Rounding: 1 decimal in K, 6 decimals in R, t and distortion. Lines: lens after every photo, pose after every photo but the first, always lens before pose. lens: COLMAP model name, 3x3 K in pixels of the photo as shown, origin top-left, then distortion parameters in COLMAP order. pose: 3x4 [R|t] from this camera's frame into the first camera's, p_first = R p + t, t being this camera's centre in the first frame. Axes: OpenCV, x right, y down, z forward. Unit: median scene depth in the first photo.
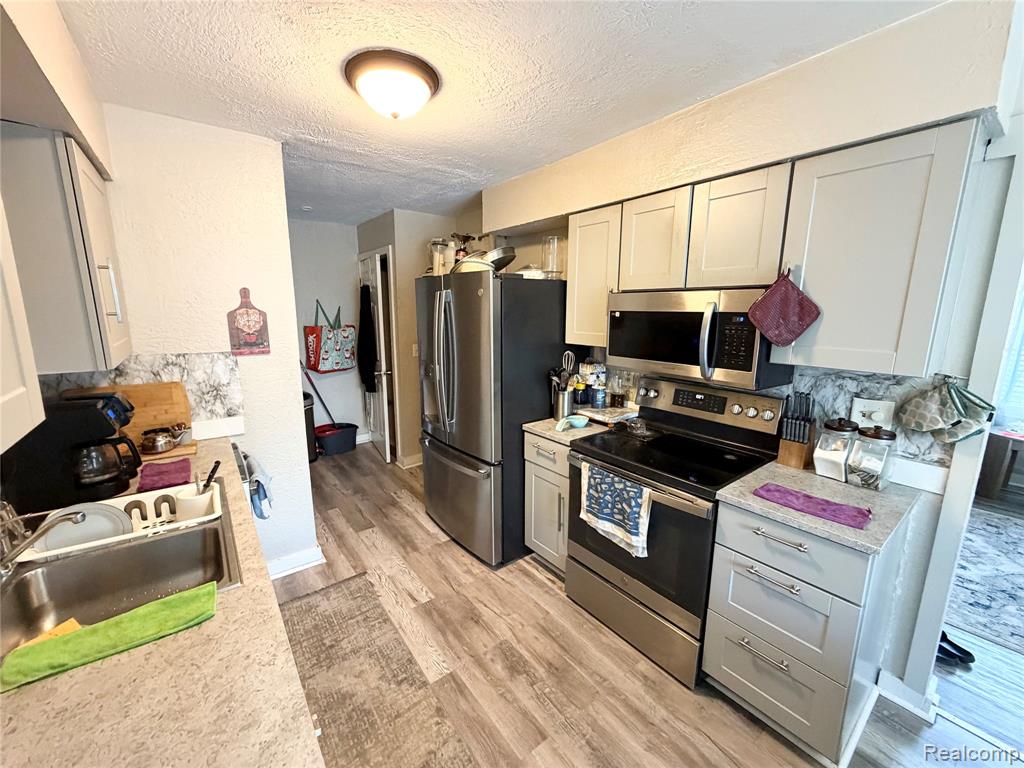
lens RADIAL K [[408.6, 0, 510.5], [0, 408.6, 384.6], [0, 0, 1]] dist [-0.001278, -0.000096]
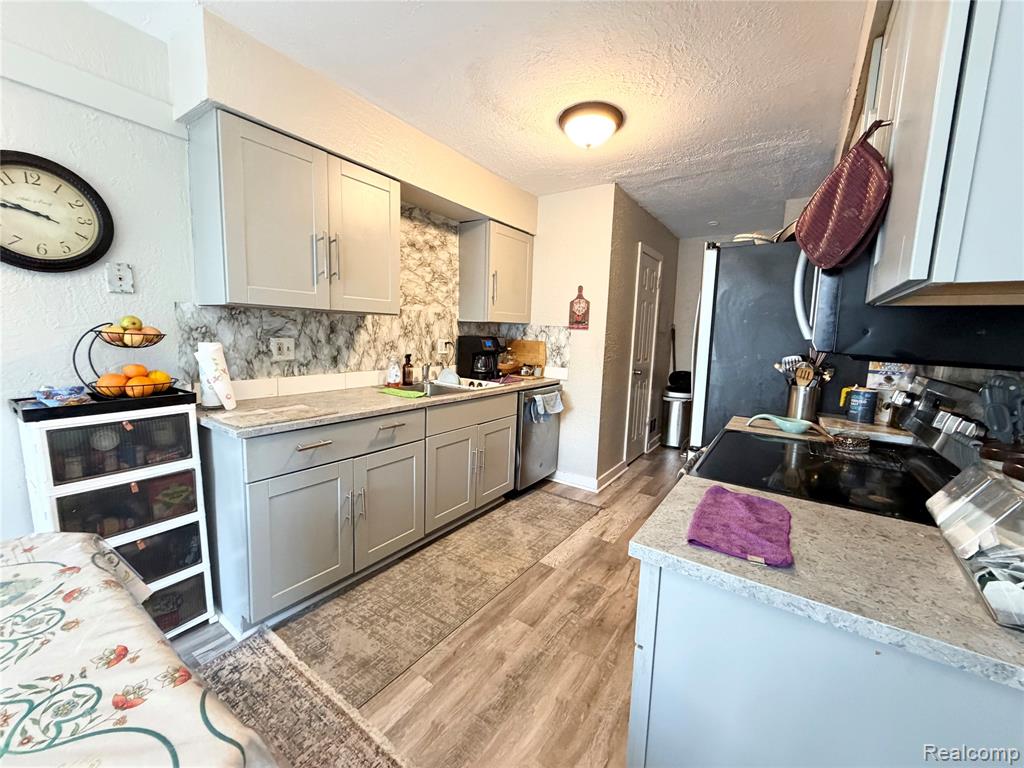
lens RADIAL K [[408.6, 0, 509.4], [0, 408.6, 384.1], [0, 0, 1]] dist [-0.001278, -0.000096]
pose [[0.303700, 0.125442, -0.944474, 0.780198], [-0.205944, 0.976503, 0.063474, 0.085823], [0.930244, 0.175231, 0.322398, 0.311468]]
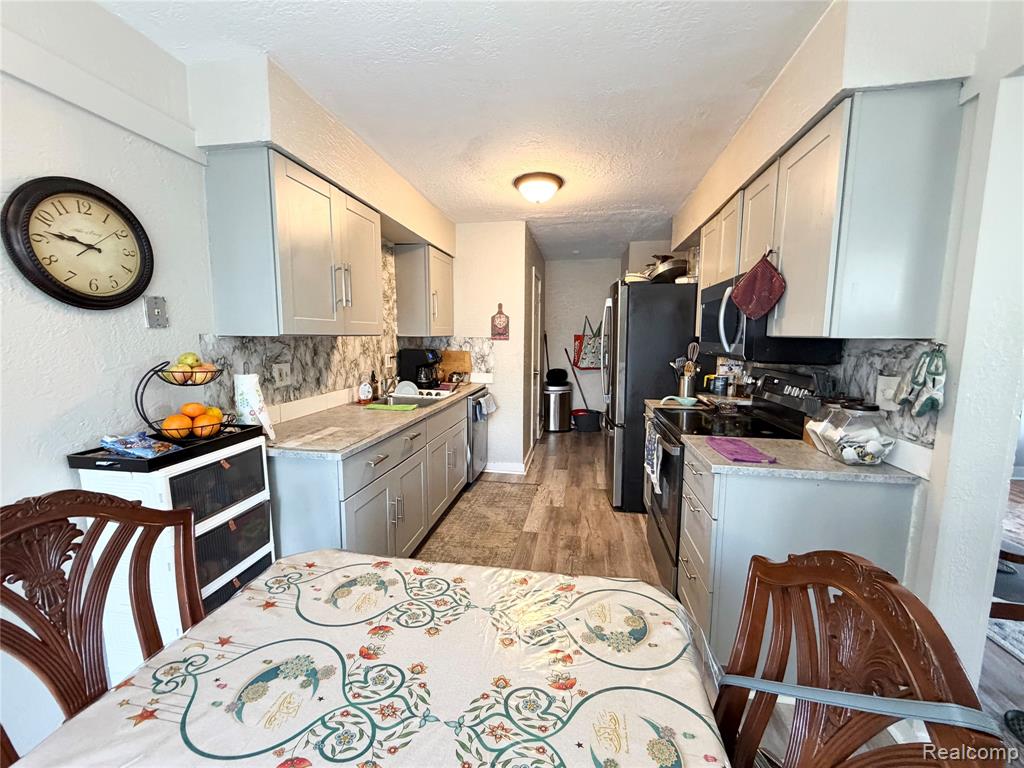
lens RADIAL K [[408.6, 0, 508.7], [0, 408.6, 383.5], [0, 0, 1]] dist [-0.001278, -0.000096]
pose [[0.673914, 0.083730, -0.734050, 0.756632], [-0.136879, 0.990507, -0.012682, 0.139557], [0.726019, 0.109022, 0.678977, -0.184554]]
